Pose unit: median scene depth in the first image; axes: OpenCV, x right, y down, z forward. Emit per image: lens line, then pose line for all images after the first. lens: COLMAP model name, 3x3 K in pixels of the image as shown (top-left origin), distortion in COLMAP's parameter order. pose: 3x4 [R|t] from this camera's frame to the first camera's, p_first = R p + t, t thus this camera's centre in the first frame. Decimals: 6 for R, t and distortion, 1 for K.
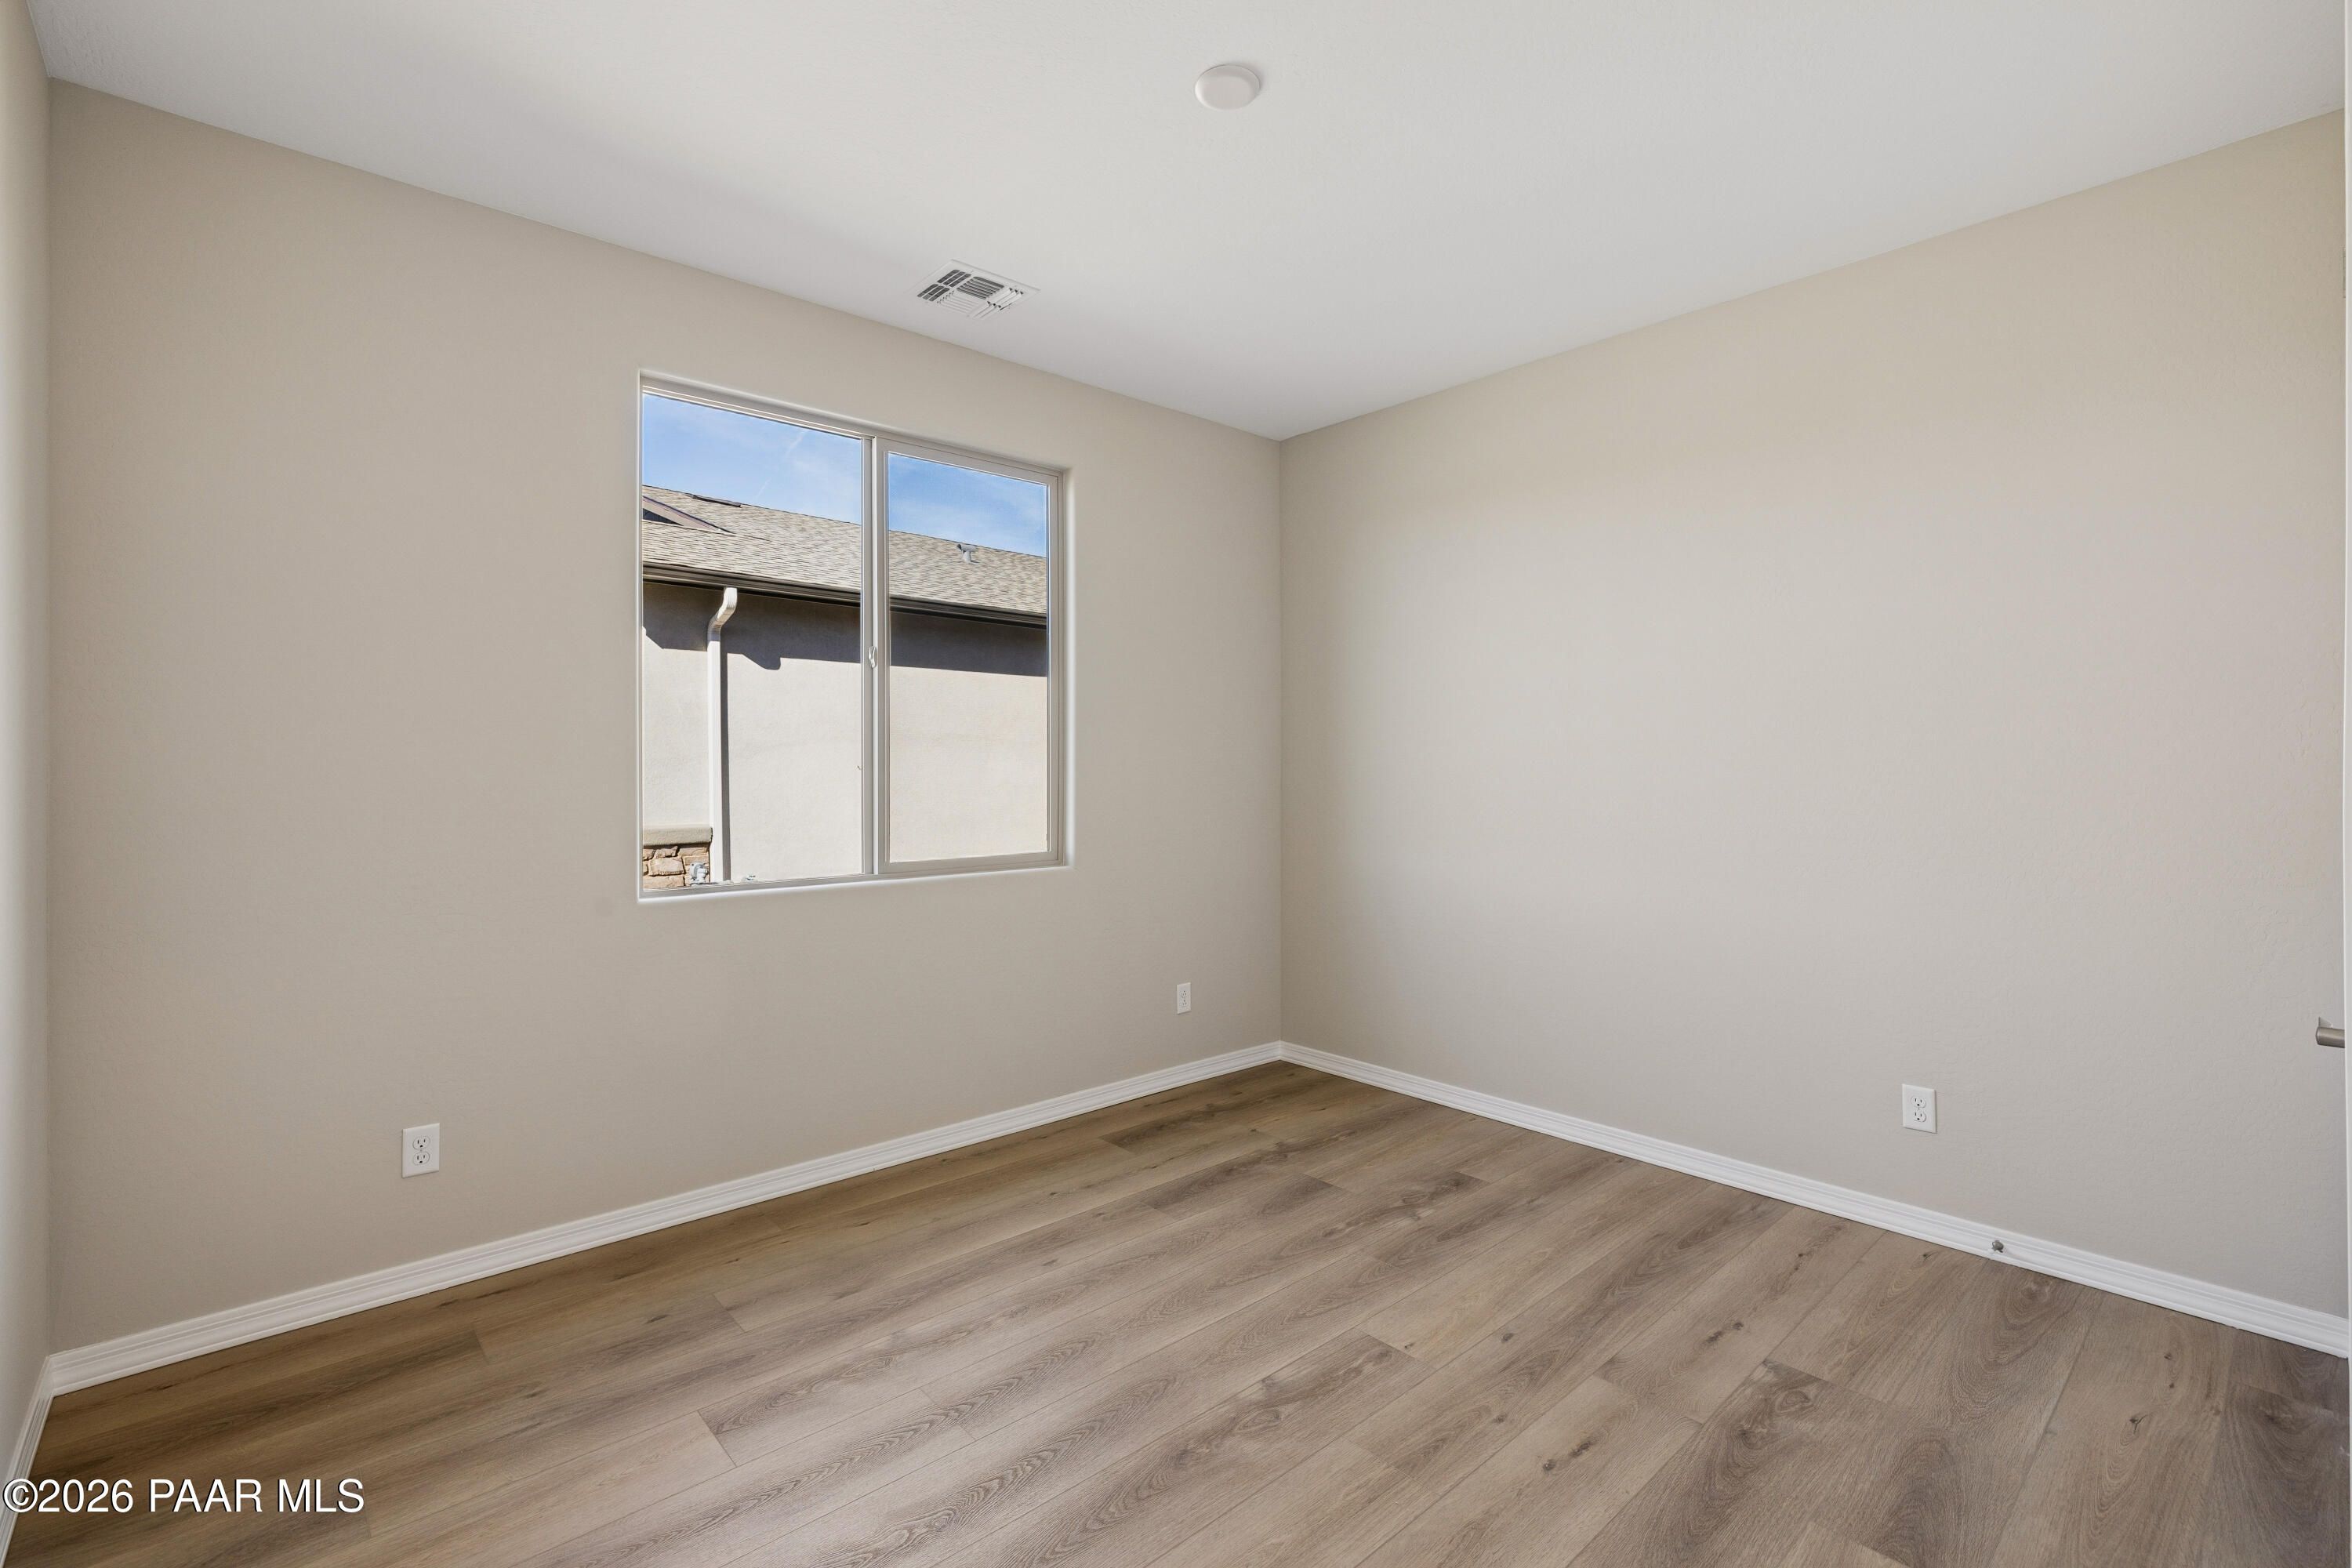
lens RADIAL K [[1003.8, 0, 1169.5], [0, 1003.8, 781.6], [0, 0, 1]] dist [0.000471, 0.000911]
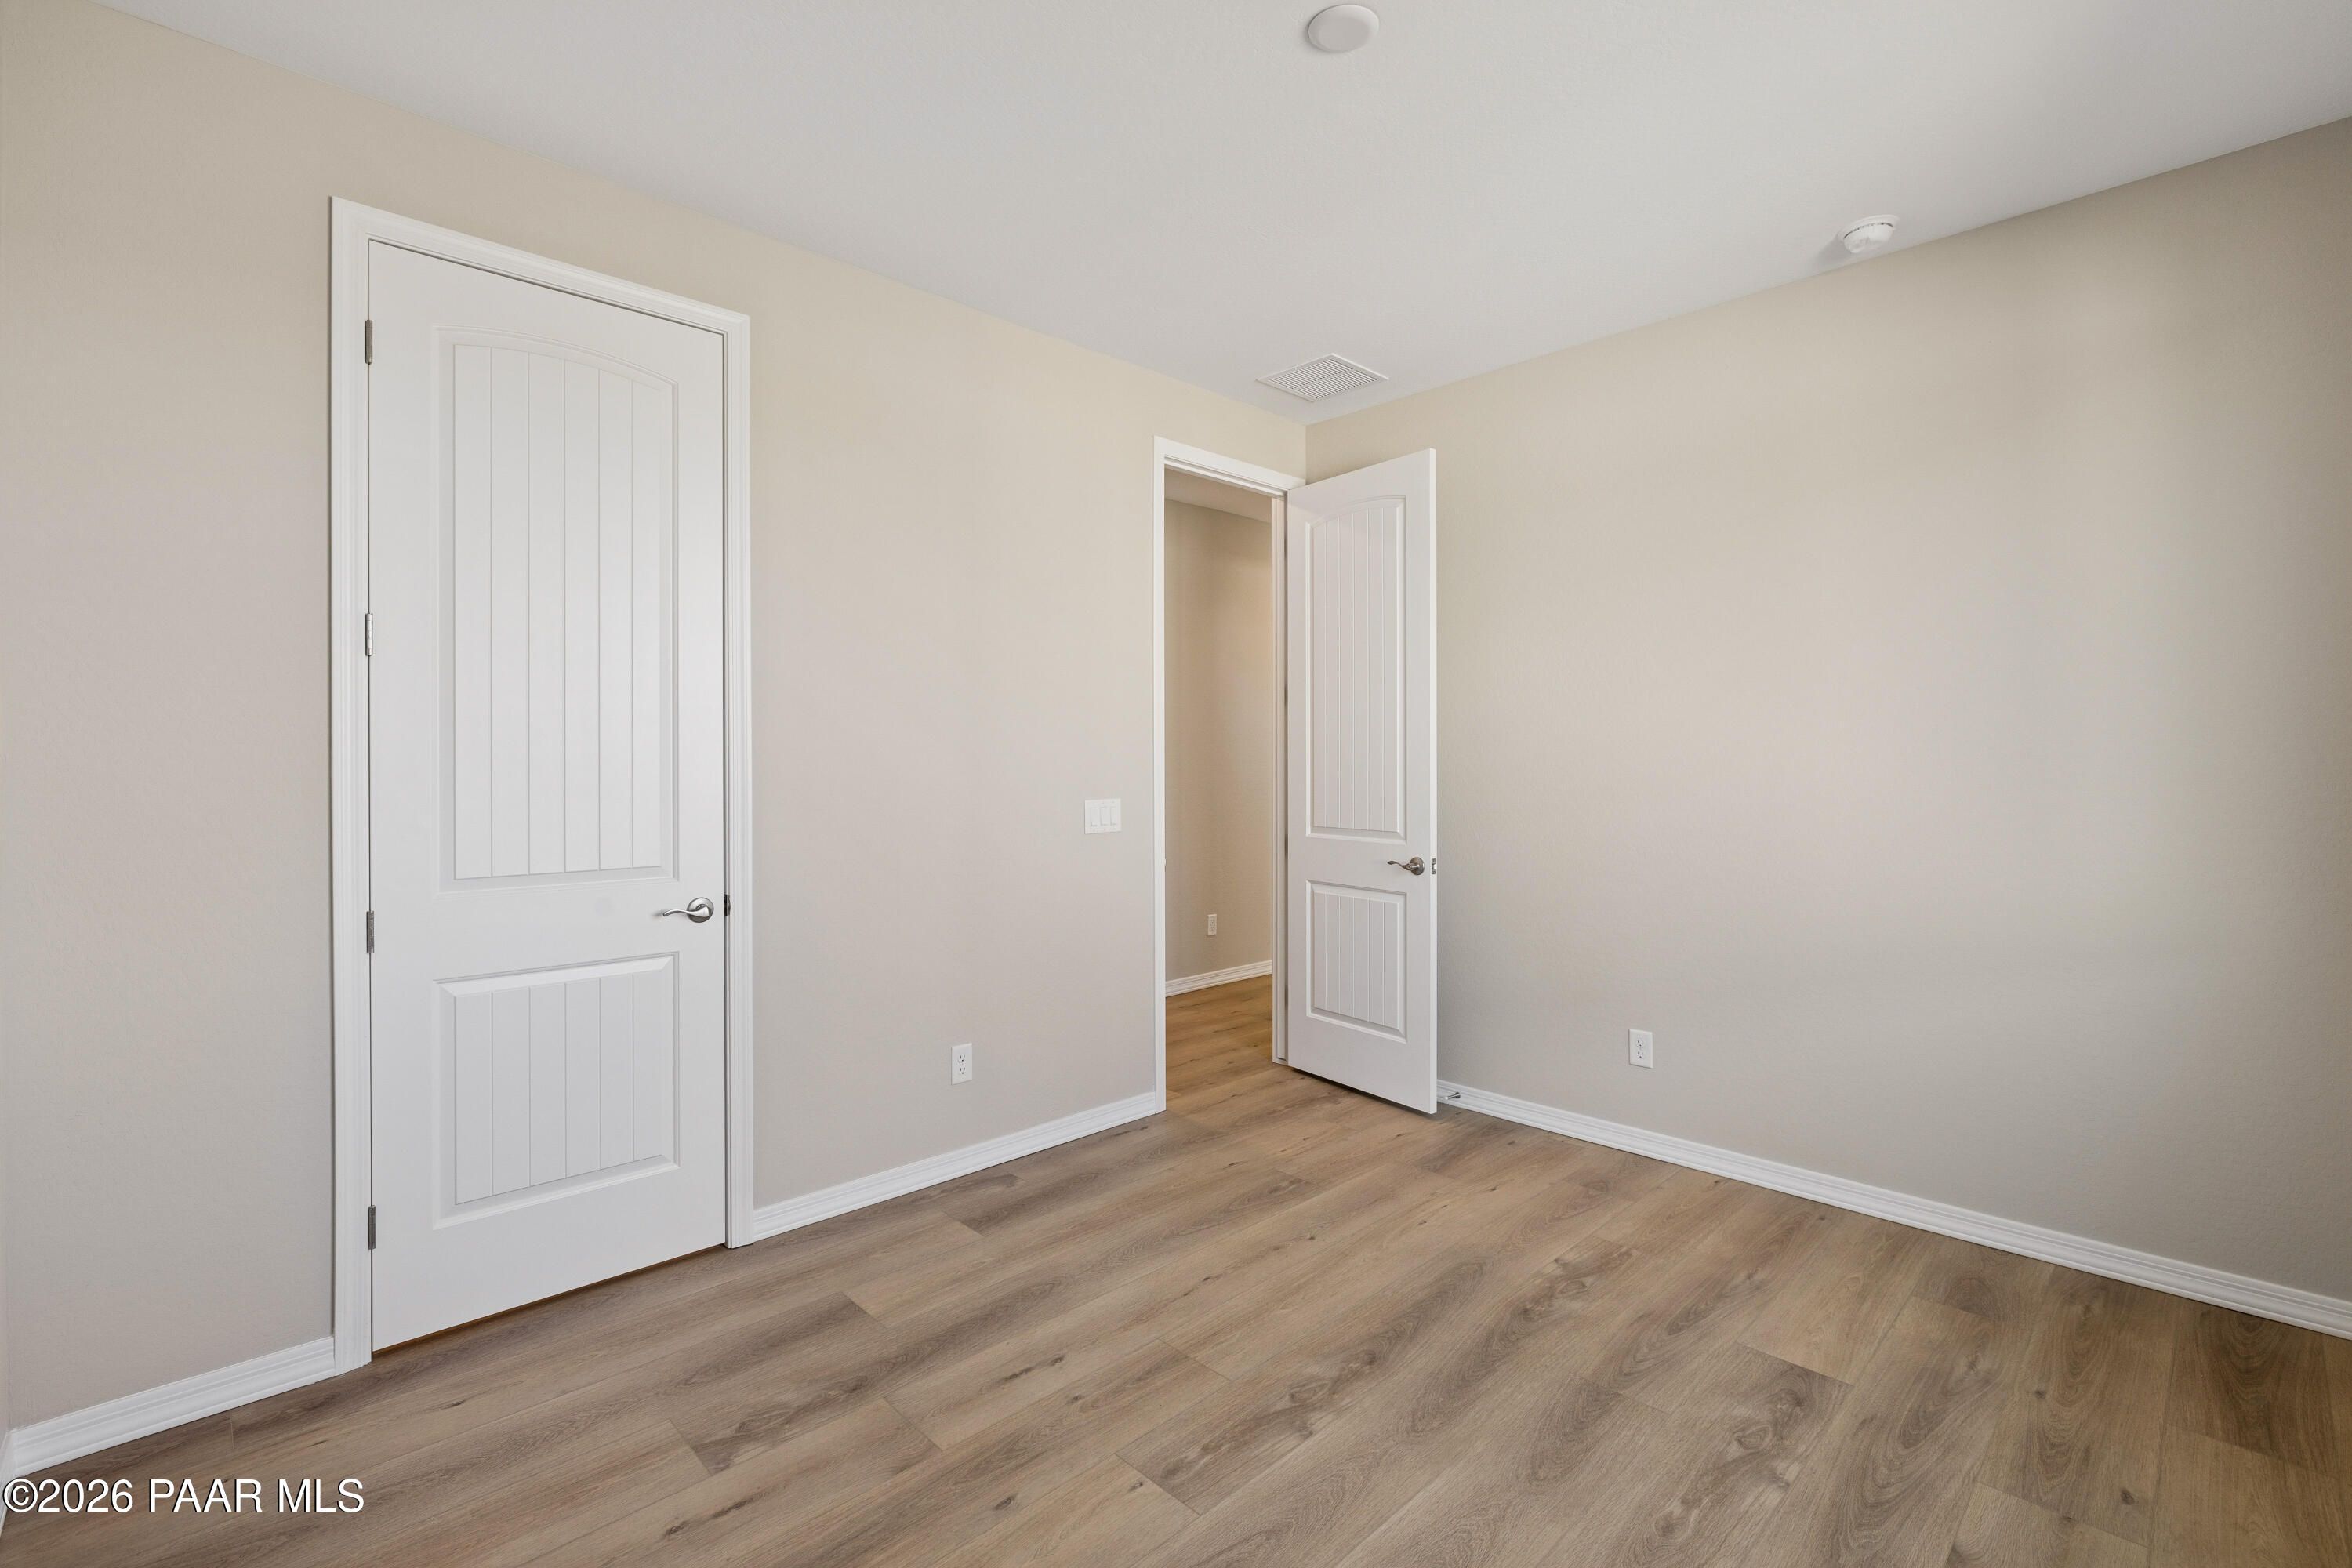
lens RADIAL K [[1003.8, 0, 1176.8], [0, 1003.8, 762.5], [0, 0, 1]] dist [0.000471, 0.000911]
pose [[-0.998860, 0.001094, -0.047731, 0.261366], [0.000254, 0.999845, 0.017611, -0.029591], [0.047743, 0.017579, -0.998705, 1.917722]]
